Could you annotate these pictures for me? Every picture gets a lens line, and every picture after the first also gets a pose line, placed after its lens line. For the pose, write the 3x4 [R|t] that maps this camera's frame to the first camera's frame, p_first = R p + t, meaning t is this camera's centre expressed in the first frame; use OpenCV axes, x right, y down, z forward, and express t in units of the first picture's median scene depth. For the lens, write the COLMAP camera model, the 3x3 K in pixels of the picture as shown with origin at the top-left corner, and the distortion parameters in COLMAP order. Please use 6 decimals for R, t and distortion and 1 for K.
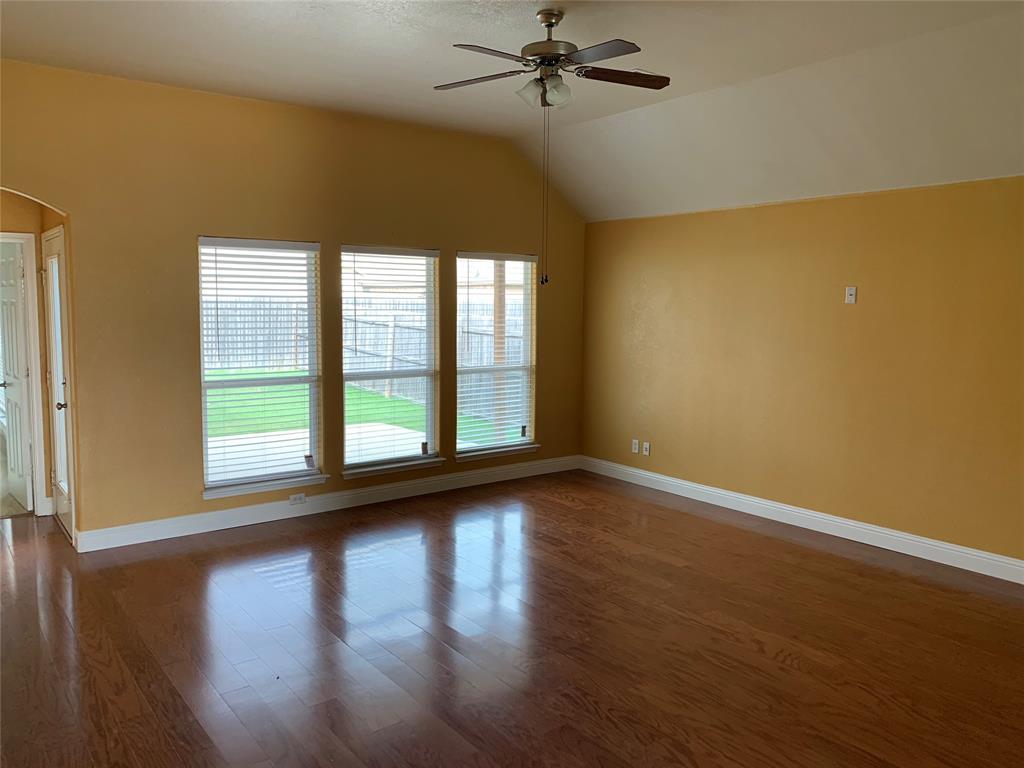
lens RADIAL K [[792.8, 0, 514.6], [0, 792.8, 386.8], [0, 0, 1]] dist [0.005572, -0.003918]
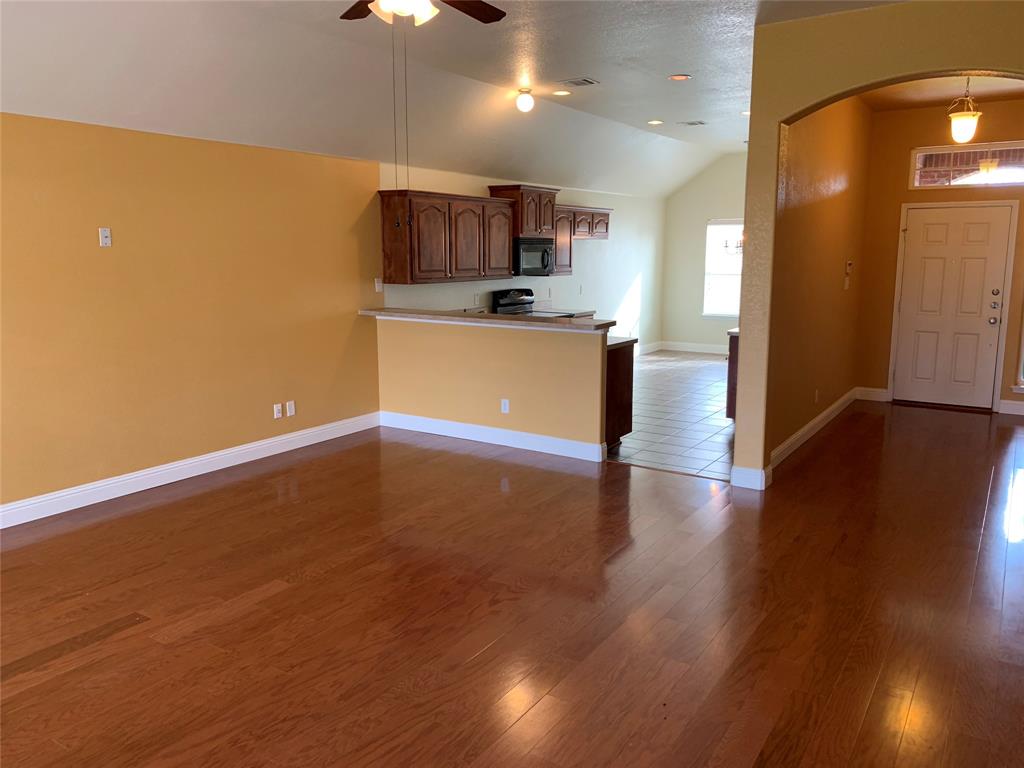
lens RADIAL K [[792.8, 0, 514.8], [0, 792.8, 379.5], [0, 0, 1]] dist [0.005572, -0.003918]
pose [[-0.339934, -0.161406, 0.926495, -0.690897], [0.104839, 0.972518, 0.207889, -0.107314], [-0.934588, 0.167801, -0.313670, 0.971209]]
